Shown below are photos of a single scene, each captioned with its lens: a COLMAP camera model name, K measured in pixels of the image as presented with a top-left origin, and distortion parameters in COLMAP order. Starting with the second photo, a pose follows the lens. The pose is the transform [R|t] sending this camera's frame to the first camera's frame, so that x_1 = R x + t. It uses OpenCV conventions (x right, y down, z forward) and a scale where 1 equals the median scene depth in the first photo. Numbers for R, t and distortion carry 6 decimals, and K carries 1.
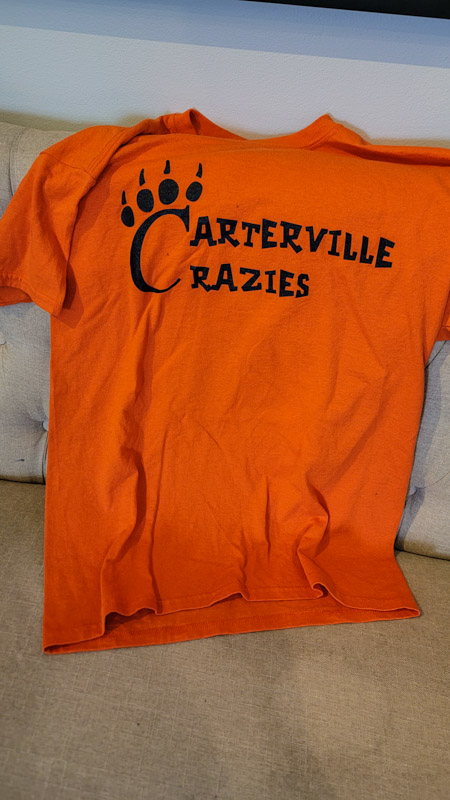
lens RADIAL K [[547.5, 0, 224.6], [0, 547.5, 398.8], [0, 0, 1]] dist [0.073058, -0.063657]
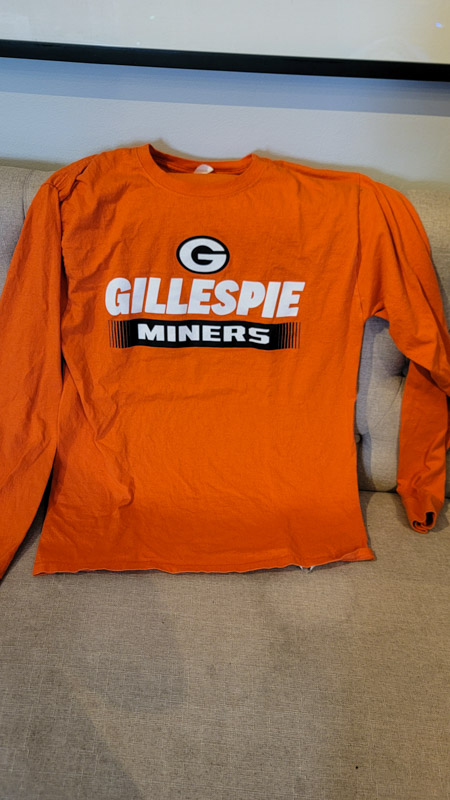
lens RADIAL K [[553.6, 0, 224.5], [0, 553.6, 399.8], [0, 0, 1]] dist [0.066619, -0.061705]
pose [[0.992518, -0.086097, 0.086572, -0.082345], [0.091008, 0.994360, -0.054463, 0.160432], [-0.081394, 0.061935, 0.994756, -0.307501]]
